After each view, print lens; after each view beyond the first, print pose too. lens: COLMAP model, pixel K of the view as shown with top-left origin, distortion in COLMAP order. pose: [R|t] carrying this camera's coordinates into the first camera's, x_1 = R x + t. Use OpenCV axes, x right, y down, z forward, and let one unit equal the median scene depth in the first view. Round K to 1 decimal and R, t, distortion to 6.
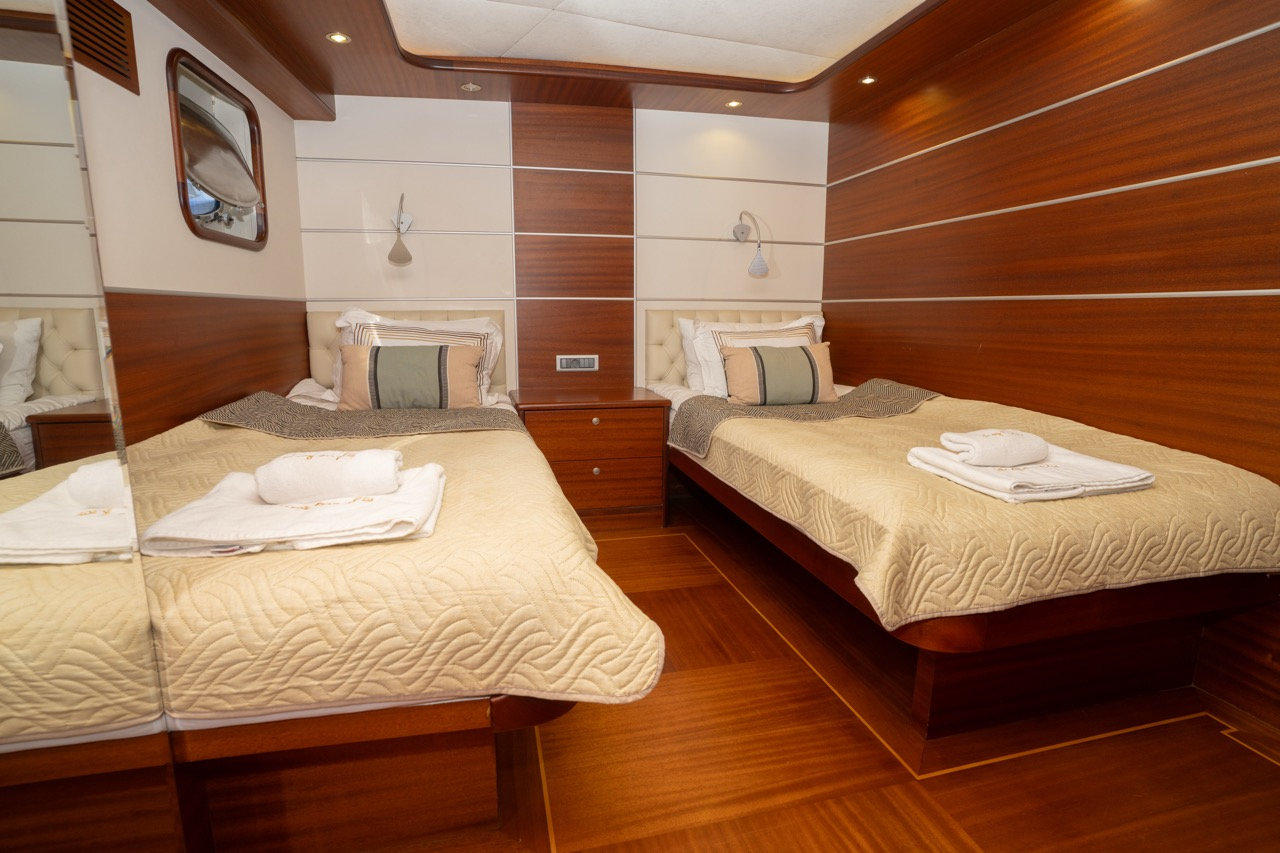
lens RADIAL K [[627.5, 0, 640.0], [0, 627.5, 426.5], [0, 0, 1]] dist [-0.071568, 0.030137]
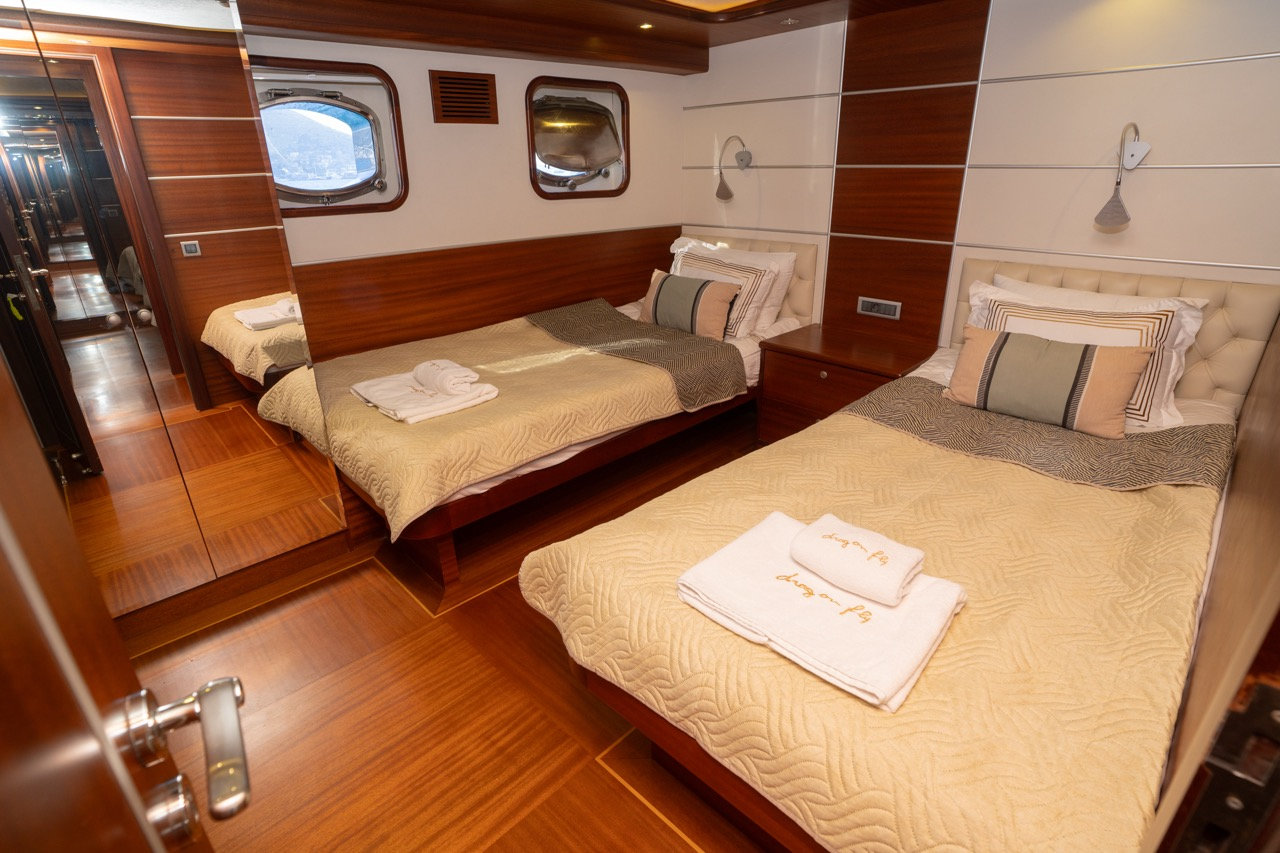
lens RADIAL K [[627.5, 0, 640.0], [0, 627.5, 426.5], [0, 0, 1]] dist [-0.071568, 0.030137]
pose [[0.513450, 0.321382, -0.795665, 0.604049], [-0.135779, 0.945965, 0.294471, -0.186258], [0.847309, -0.043161, 0.529343, 0.233616]]
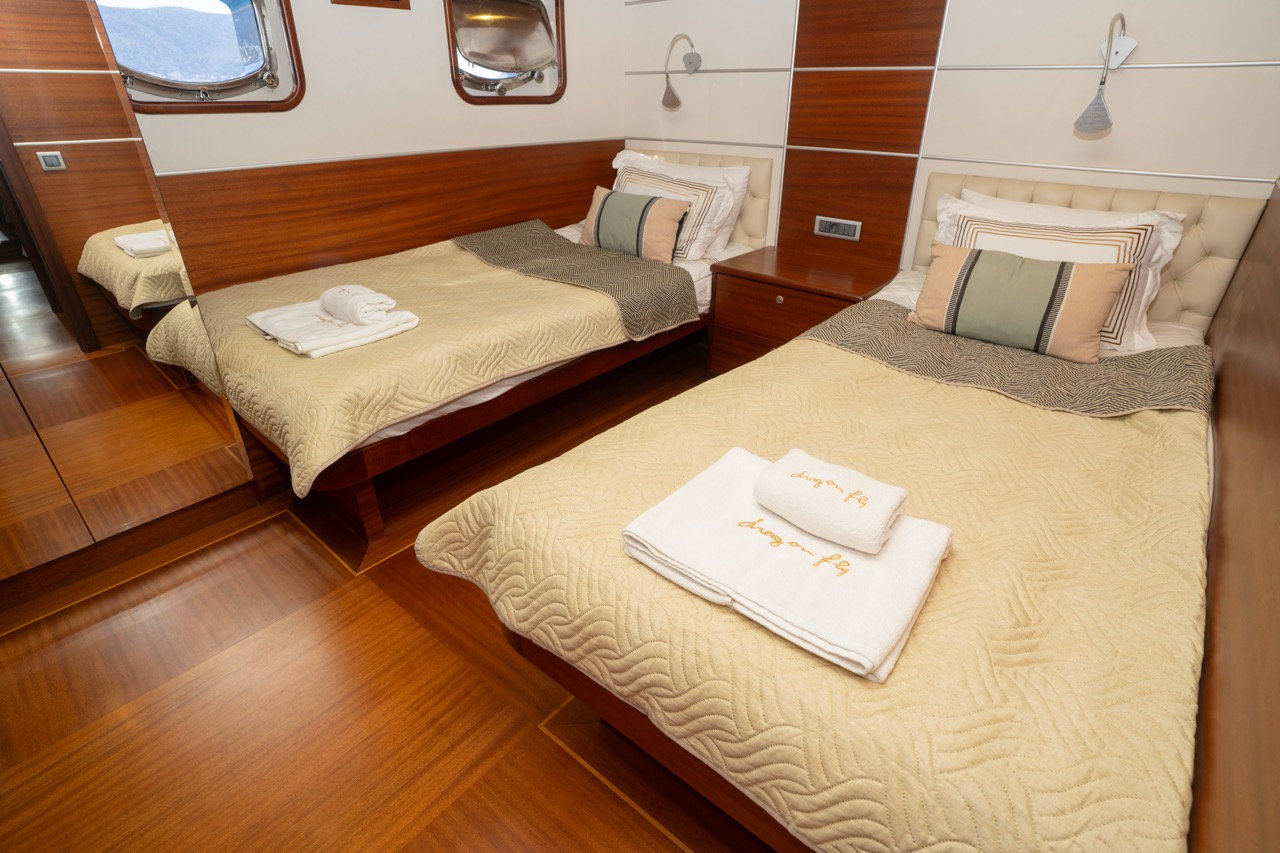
lens RADIAL K [[627.5, 0, 640.0], [0, 627.5, 426.5], [0, 0, 1]] dist [-0.071568, 0.030137]
pose [[0.581741, 0.384889, -0.716546, 0.549826], [-0.144400, 0.915832, 0.374701, -0.155406], [0.800454, -0.114510, 0.588355, 0.281403]]
